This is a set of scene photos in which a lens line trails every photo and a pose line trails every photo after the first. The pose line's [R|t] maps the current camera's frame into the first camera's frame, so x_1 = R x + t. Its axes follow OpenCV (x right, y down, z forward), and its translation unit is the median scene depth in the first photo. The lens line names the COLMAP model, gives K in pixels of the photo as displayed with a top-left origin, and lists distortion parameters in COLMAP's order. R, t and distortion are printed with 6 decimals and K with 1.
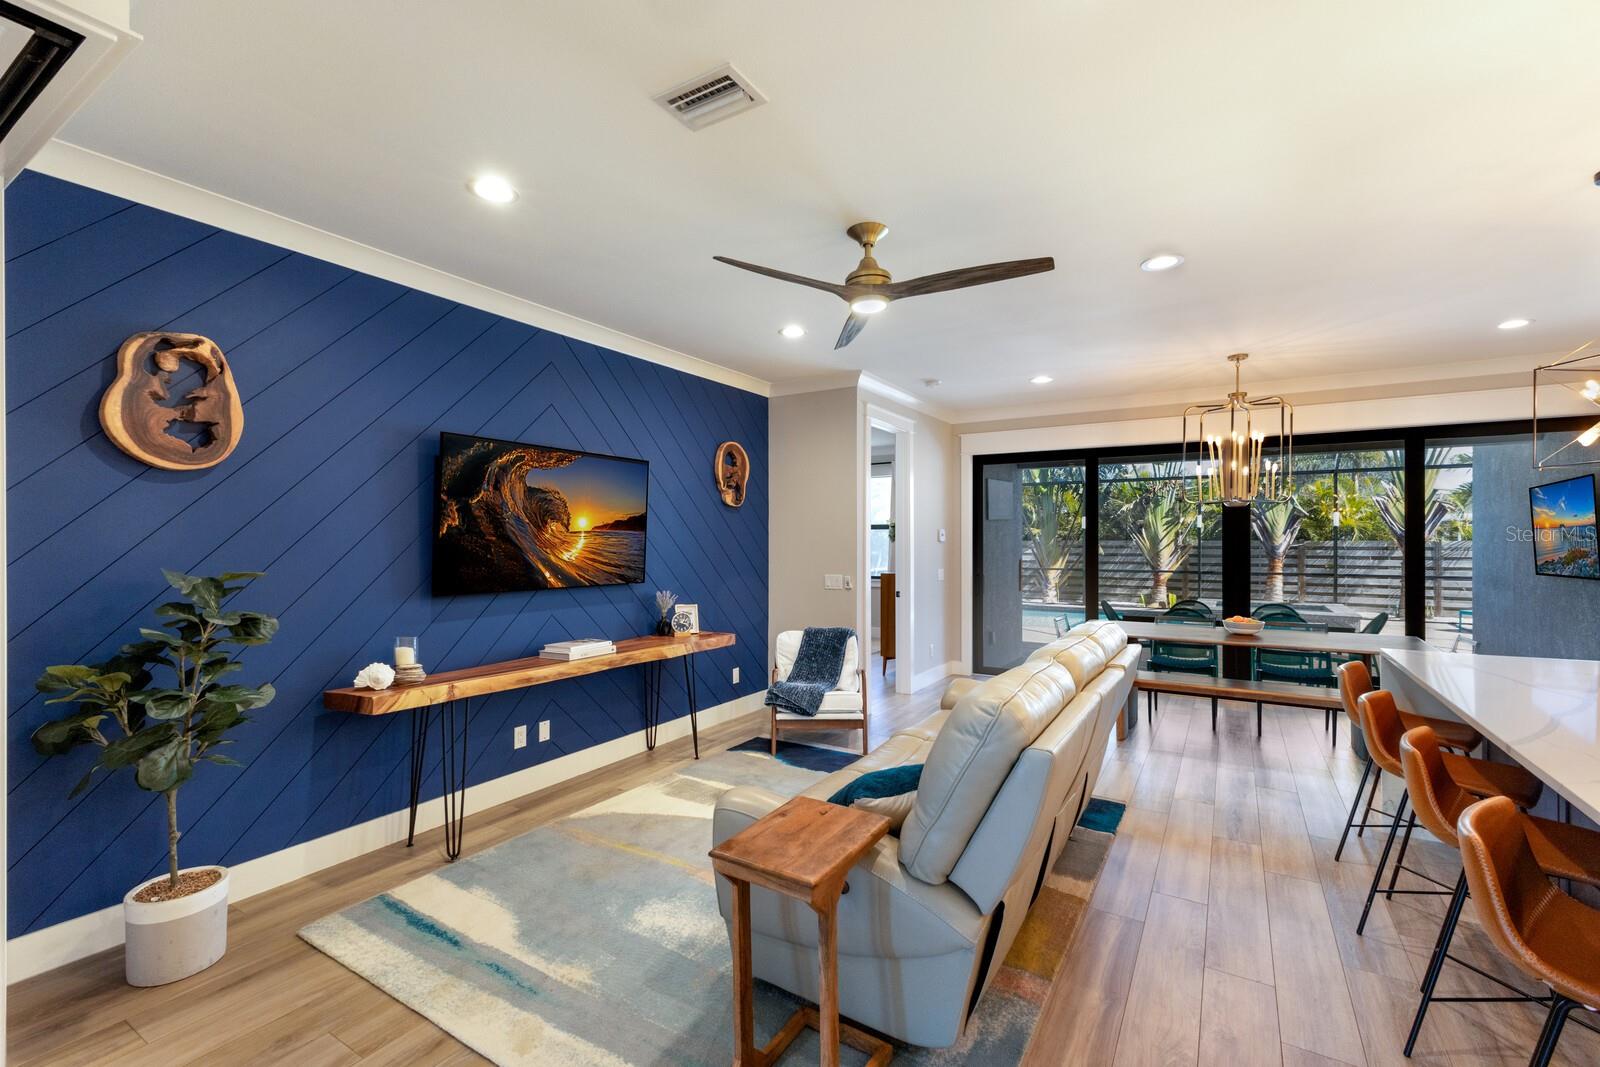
lens RADIAL K [[686.5, 0, 805.0], [0, 686.5, 535.4], [0, 0, 1]] dist [0.015714, -0.005041]
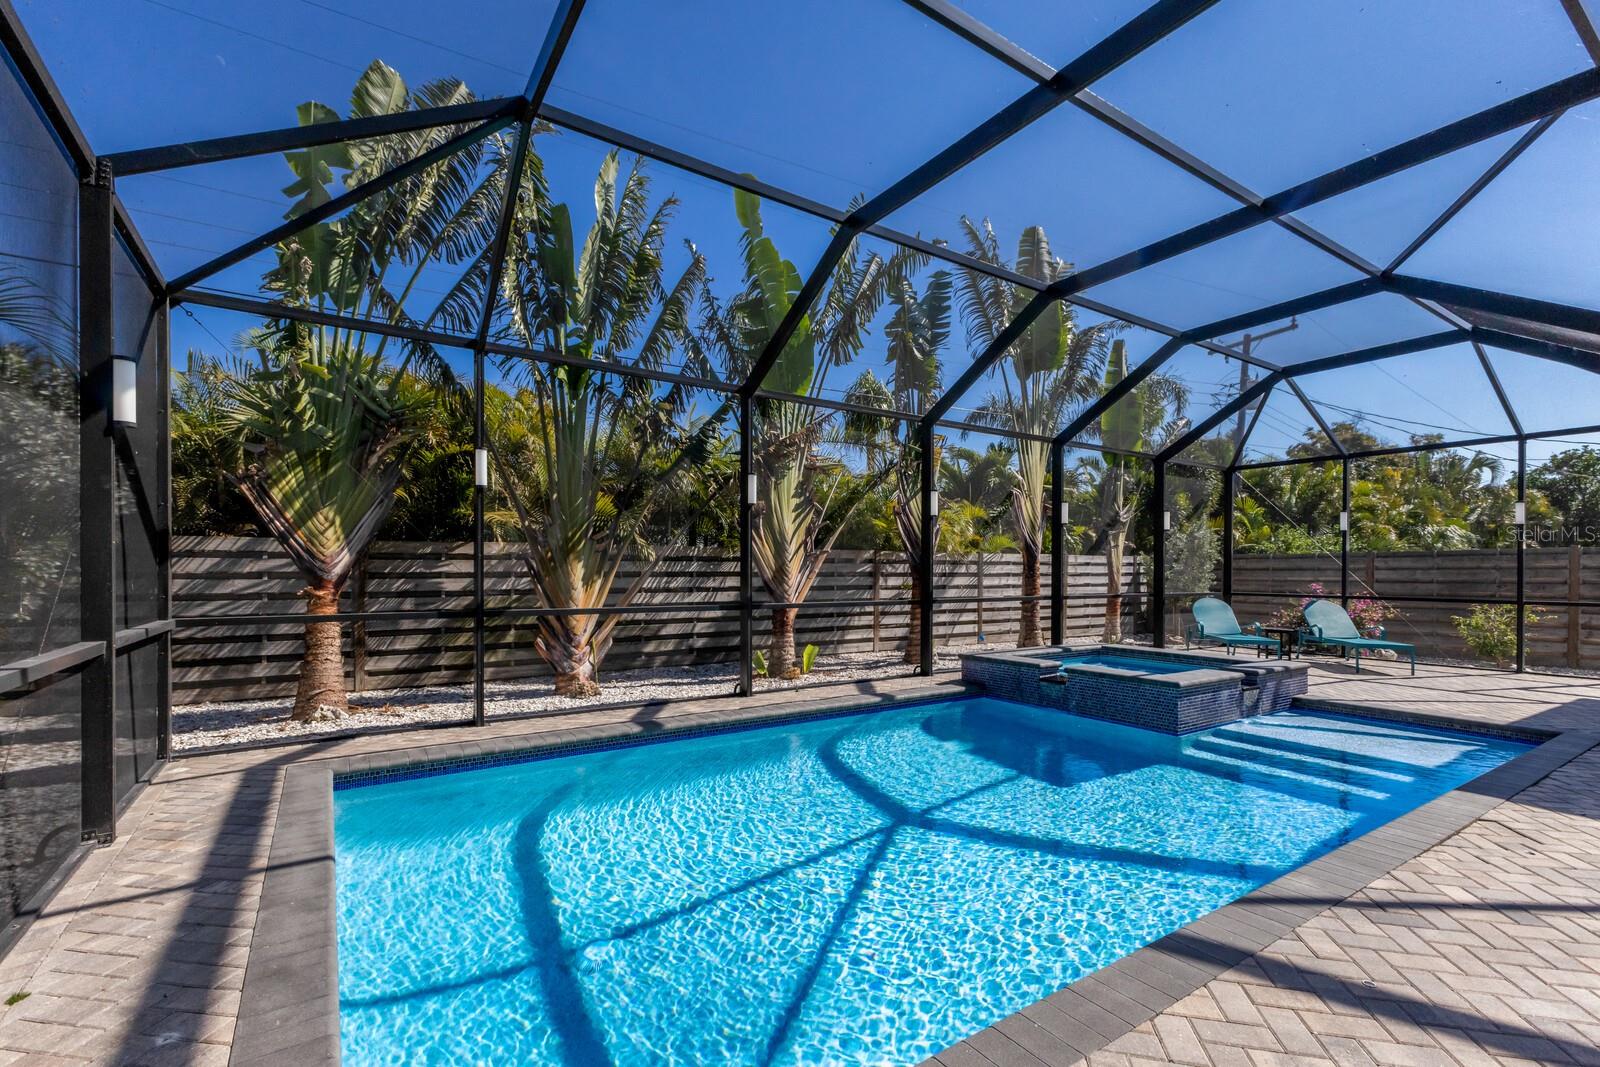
lens RADIAL K [[694.0, 0, 799.8], [0, 694.0, 541.2], [0, 0, 1]] dist [0.007121, -0.000581]
pose [[0.421761, 0.041763, 0.905745, 0.159984], [-0.008814, 0.999080, -0.041962, 0.086218], [-0.906664, 0.009714, 0.421741, 2.403392]]
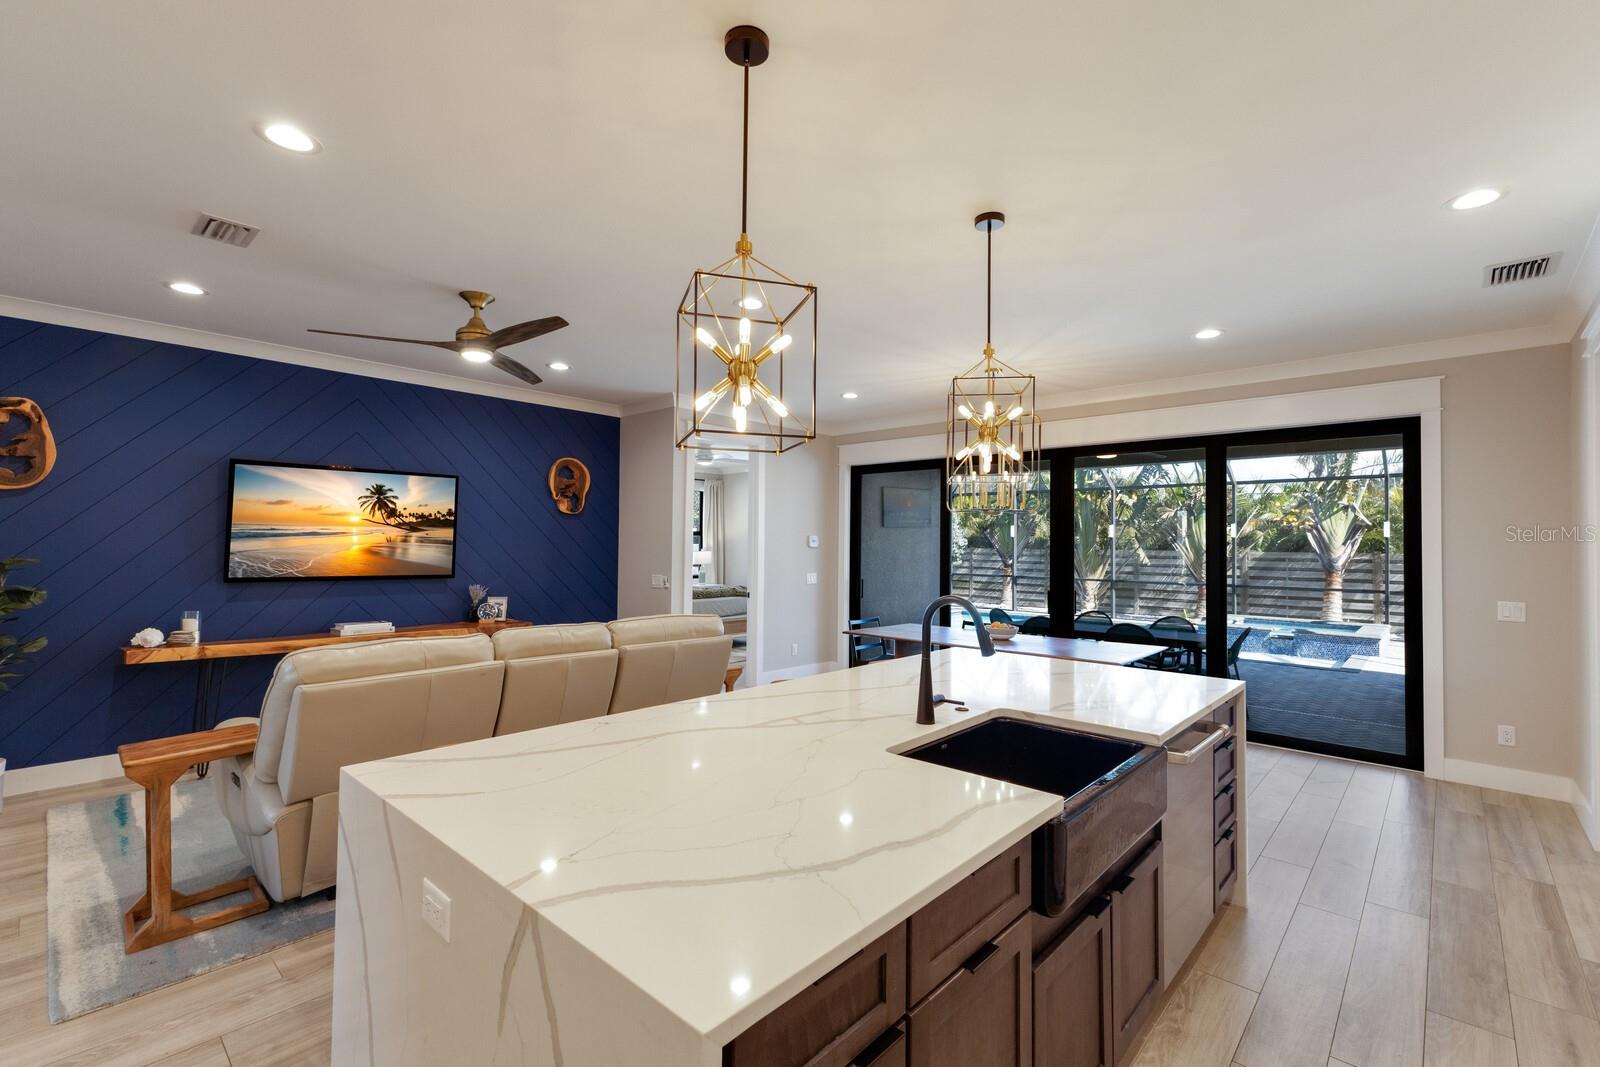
lens RADIAL K [[693.0, 0, 803.7], [0, 693.0, 527.1], [0, 0, 1]] dist [0.021487, -0.011227]
pose [[0.982657, 0.005768, -0.185345, 0.493188], [-0.009842, 0.999730, -0.021067, 0.000513], [0.185173, 0.022526, 0.982448, -0.069686]]
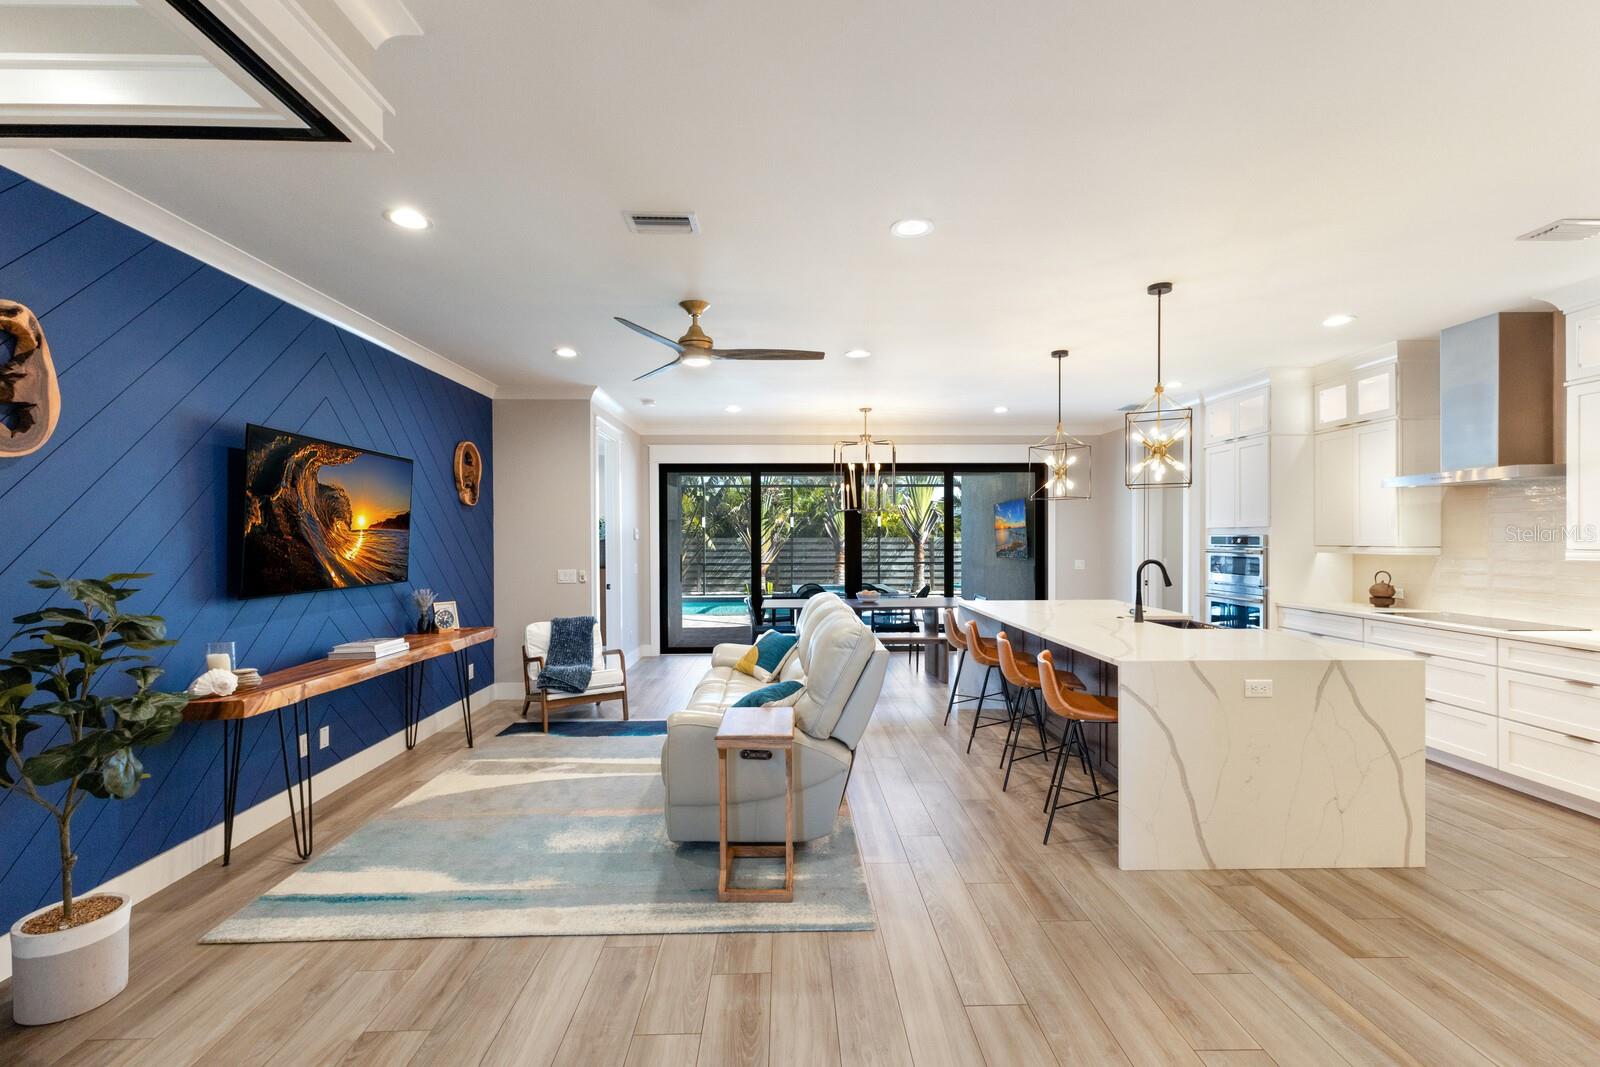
lens RADIAL K [[694.0, 0, 799.8], [0, 694.0, 541.2], [0, 0, 1]] dist [0.007121, -0.000581]
pose [[0.838225, -0.006058, 0.545292, -0.254213], [0.000045, 0.999939, 0.011040, -0.000363], [-0.545325, -0.009229, 0.838174, -0.127232]]
